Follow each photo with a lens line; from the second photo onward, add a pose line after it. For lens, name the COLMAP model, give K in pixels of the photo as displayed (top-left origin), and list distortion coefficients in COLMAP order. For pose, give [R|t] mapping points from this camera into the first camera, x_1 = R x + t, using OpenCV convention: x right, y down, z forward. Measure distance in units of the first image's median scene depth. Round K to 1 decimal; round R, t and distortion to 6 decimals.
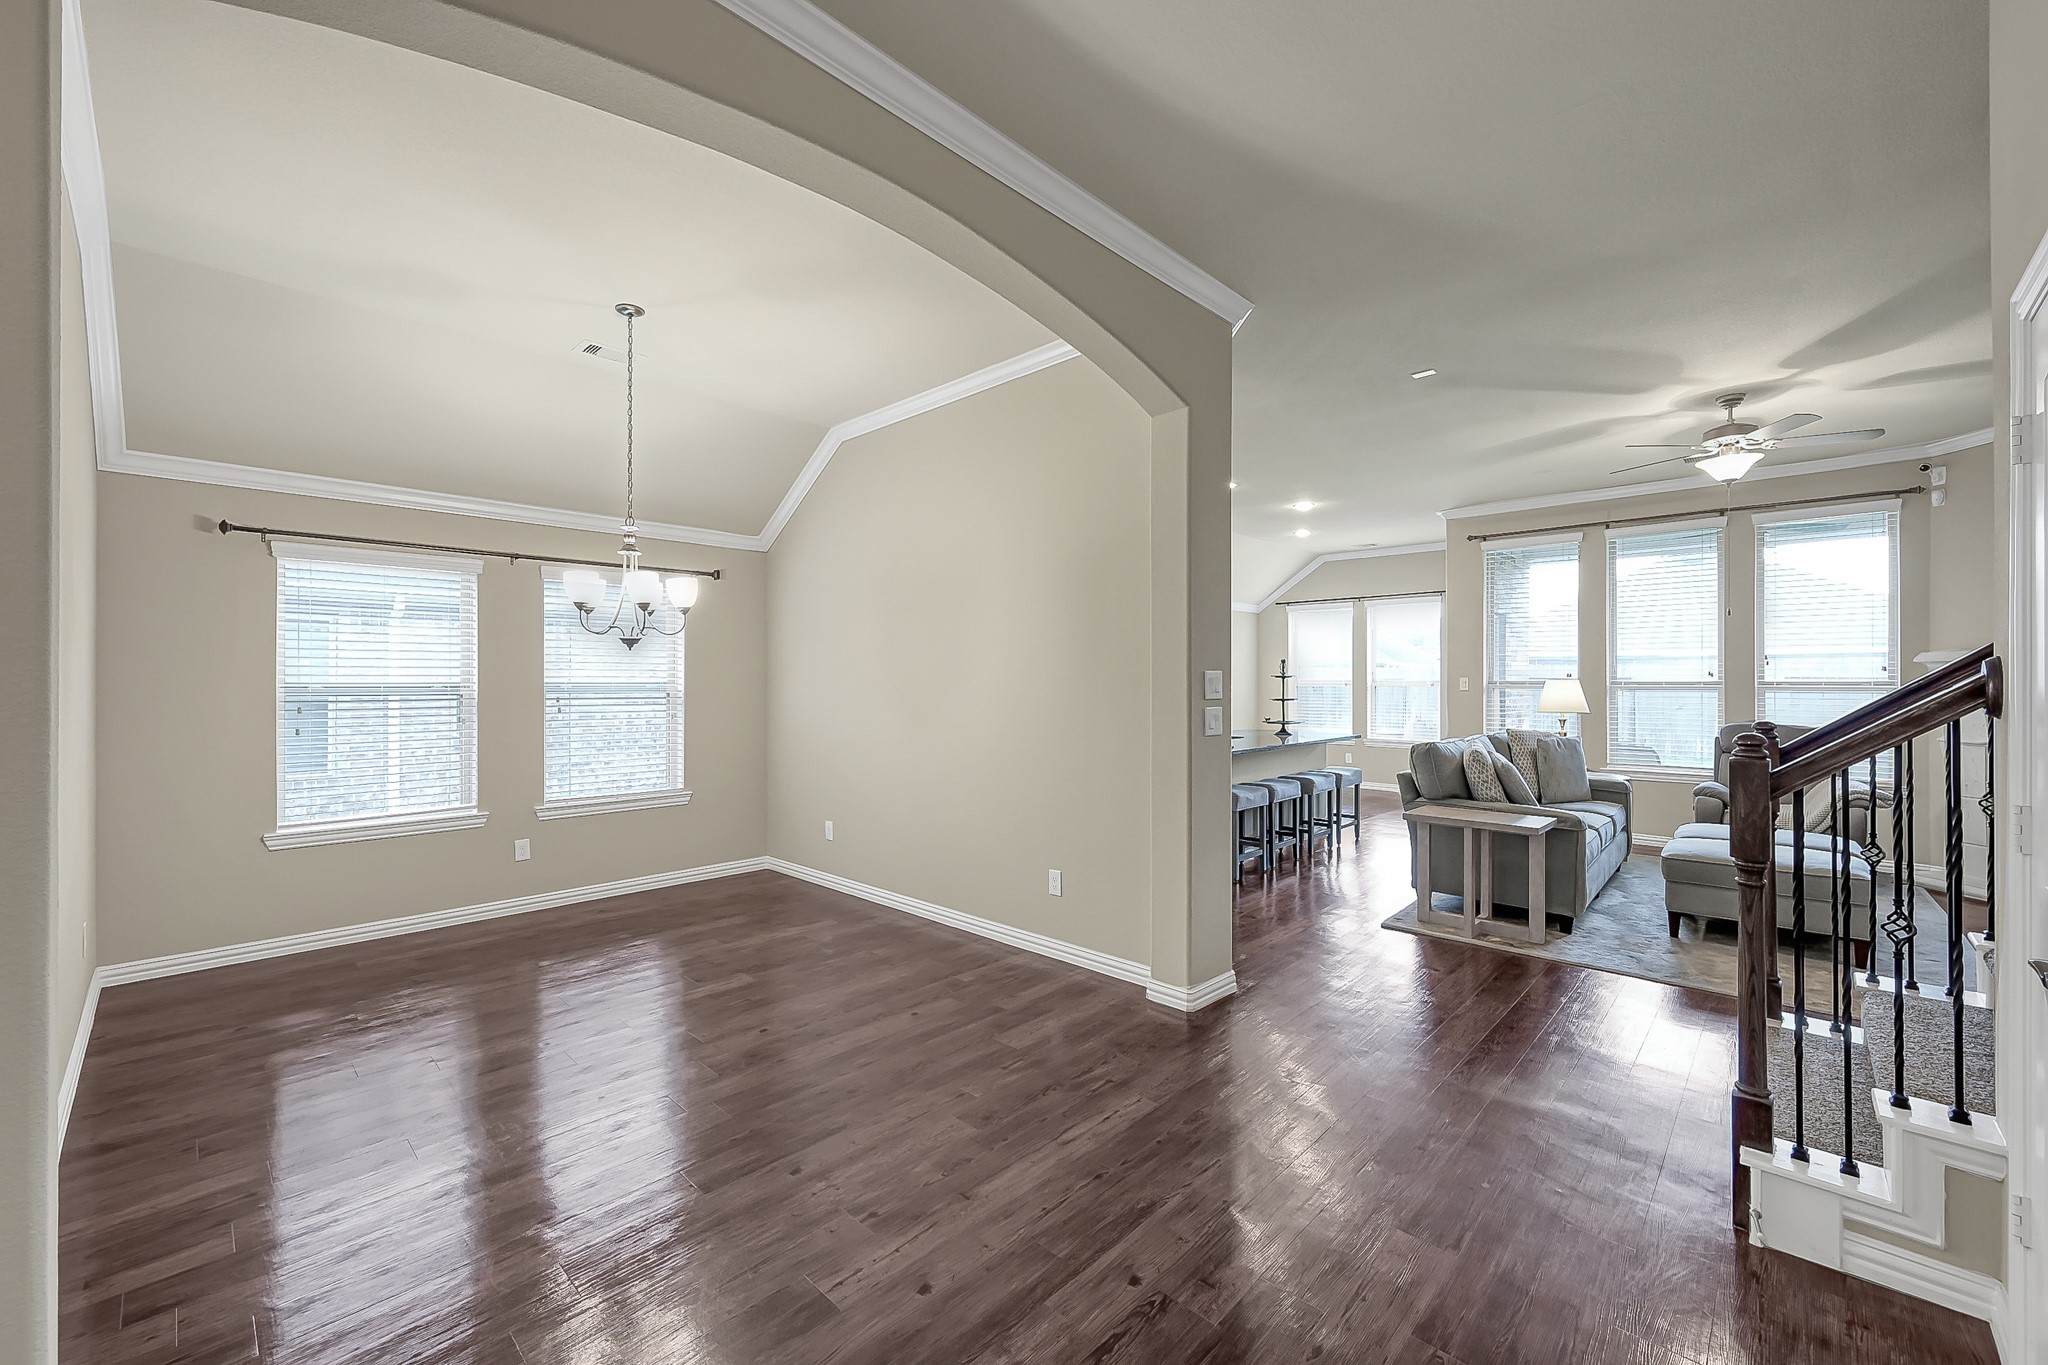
lens RADIAL K [[815.1, 0, 1019.8], [0, 815.1, 680.9], [0, 0, 1]] dist [0.000098, -0.000079]
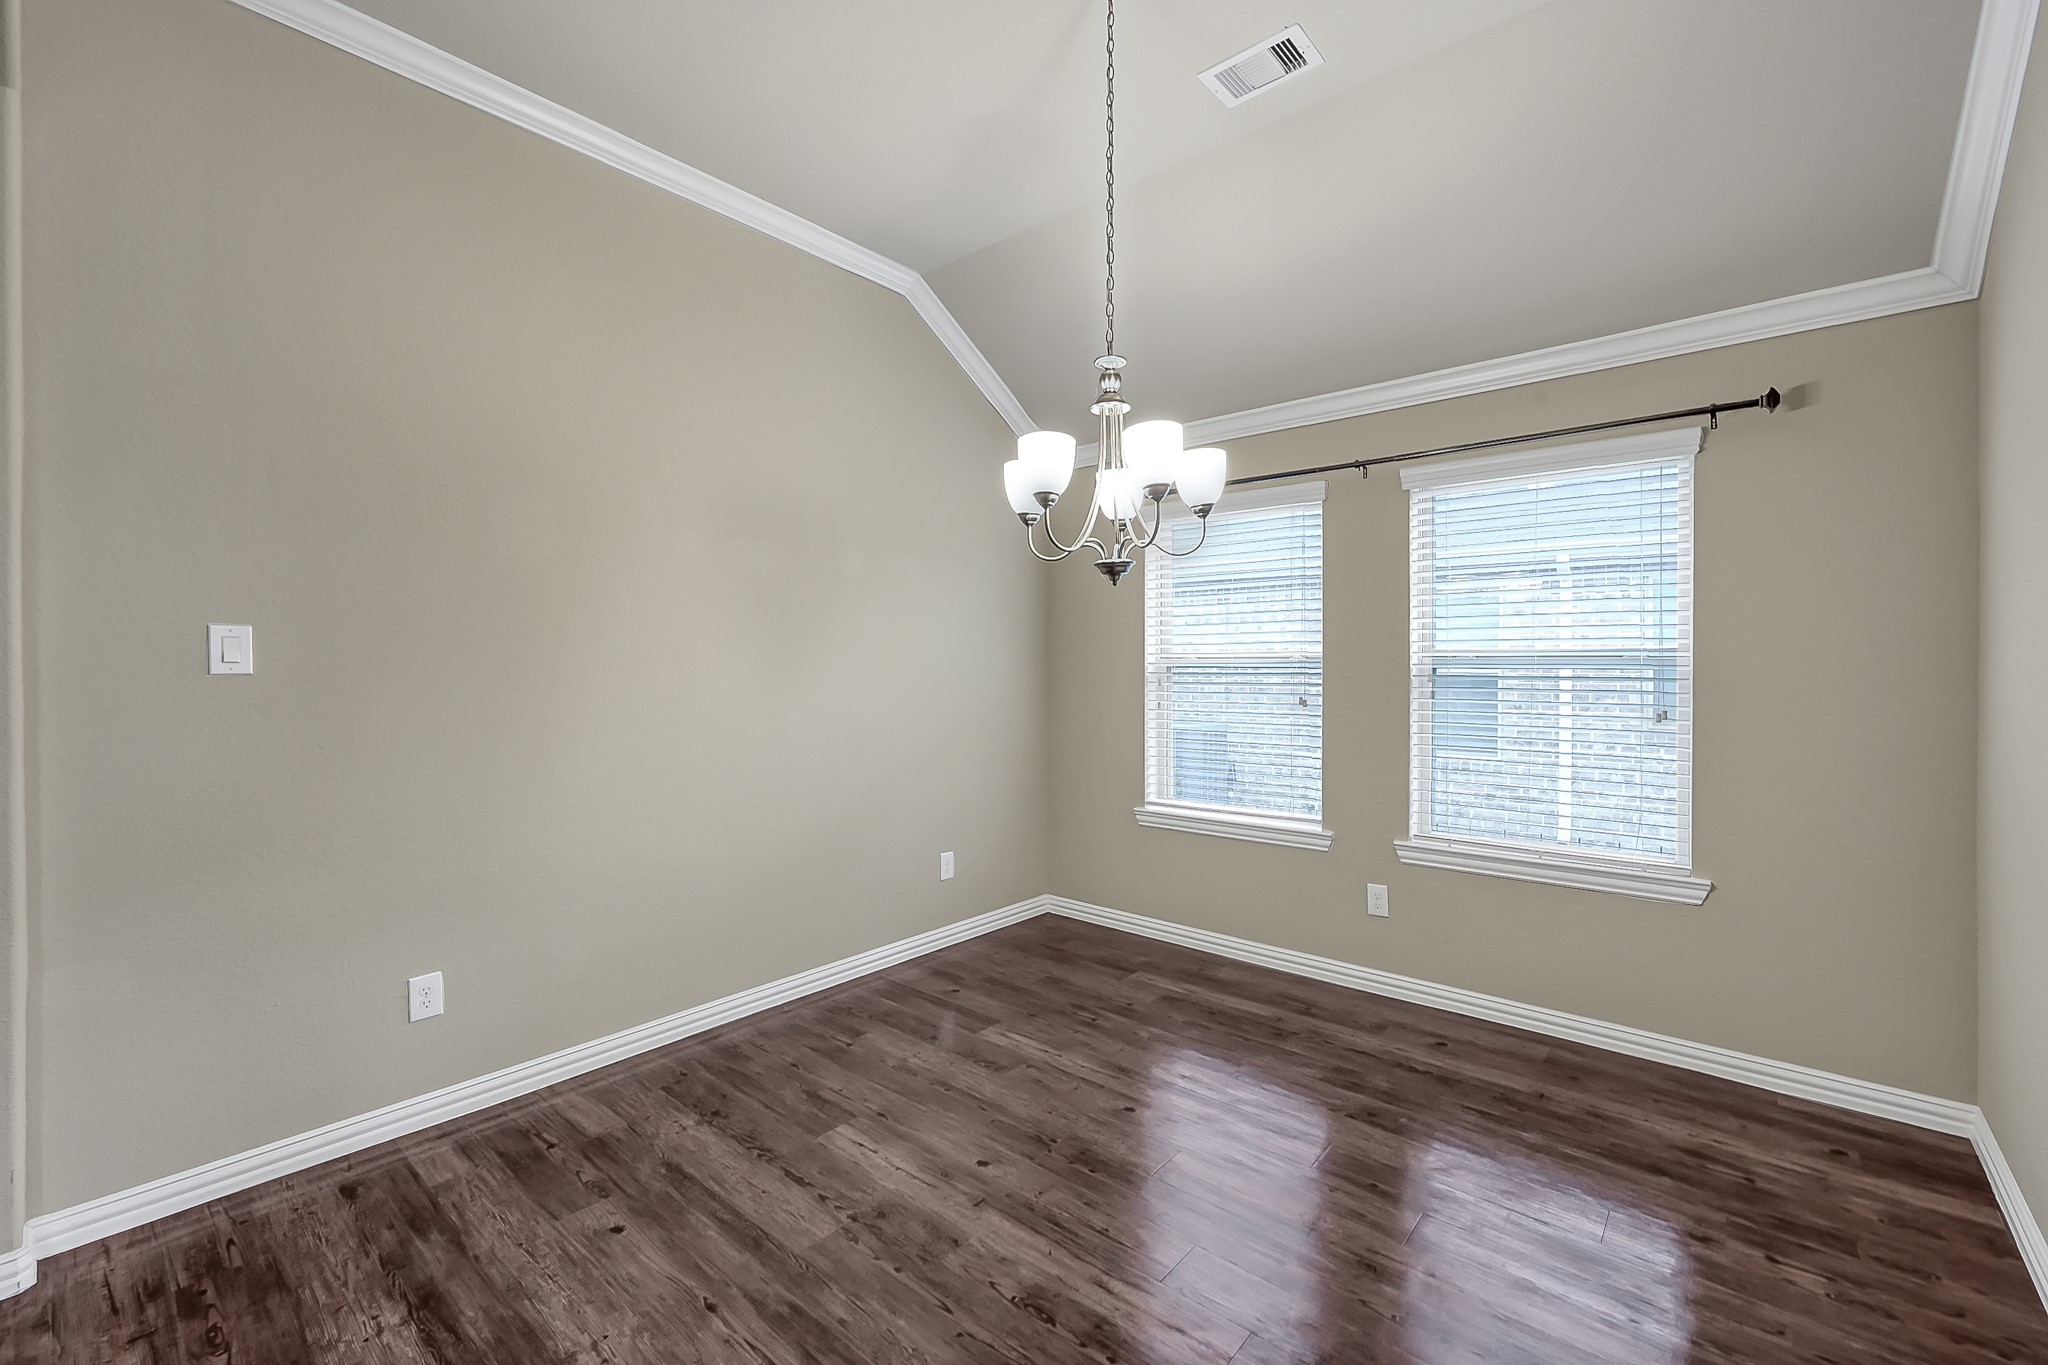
lens RADIAL K [[843.6, 0, 1018.9], [0, 843.6, 678.7], [0, 0, 1]] dist [0.010440, -0.000467]
pose [[0.051209, 0.014837, -0.998578, 0.074042], [0.008486, 0.999847, 0.015292, 0.013487], [0.998652, -0.009257, 0.051075, 0.744184]]
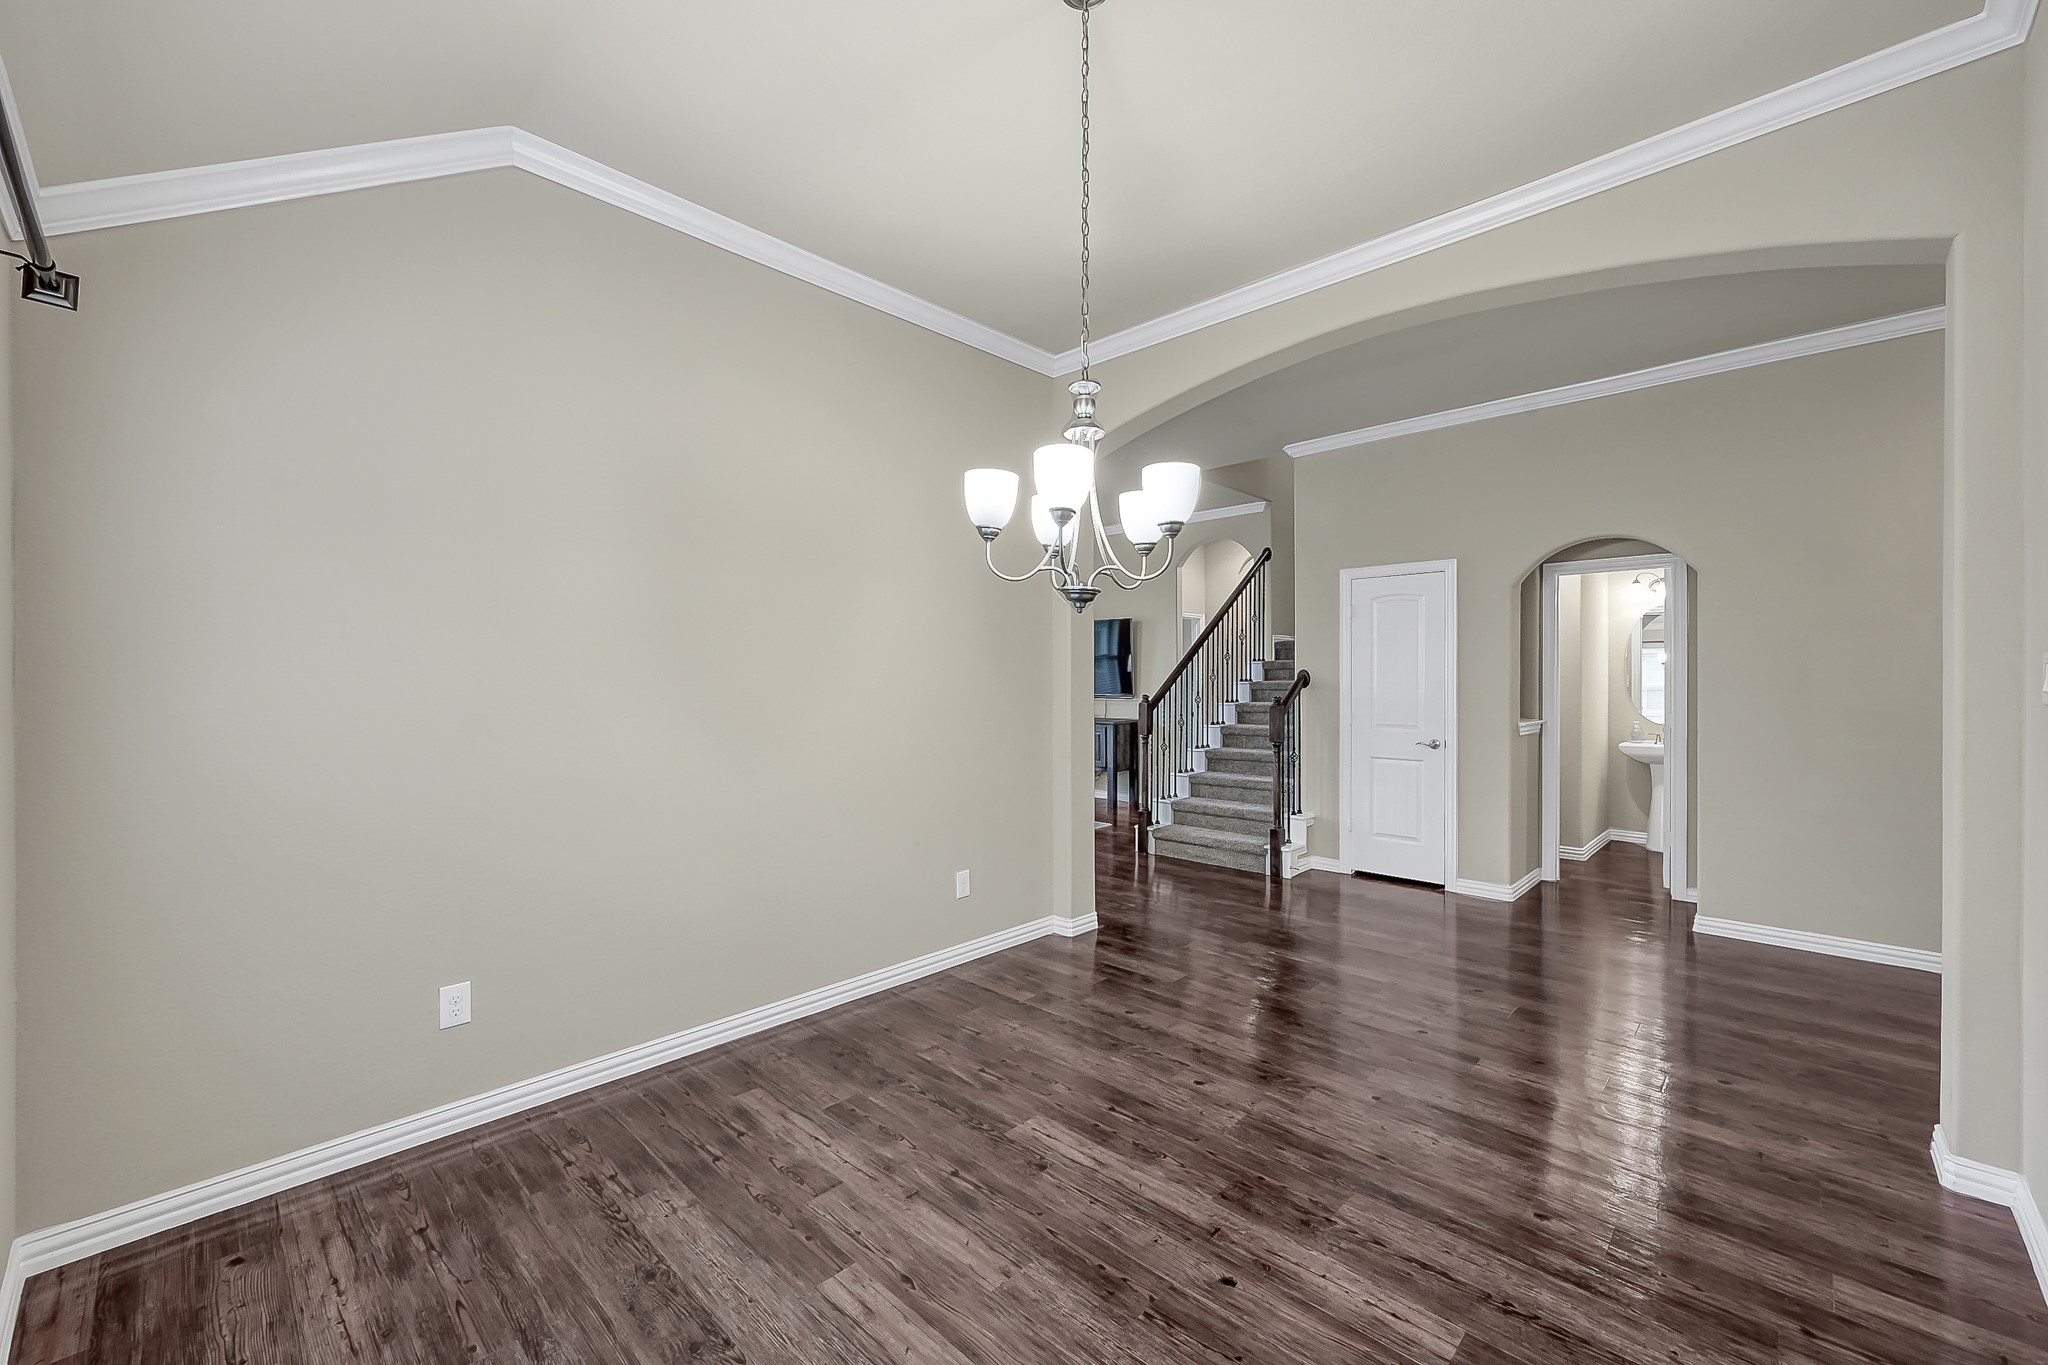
lens RADIAL K [[815.1, 0, 1019.8], [0, 815.1, 680.9], [0, 0, 1]] dist [0.000098, -0.000079]
pose [[0.002399, -0.004669, 0.999986, -0.841163], [-0.008756, 0.999951, 0.004690, 0.001351], [-0.999959, -0.008767, 0.002358, 0.853878]]
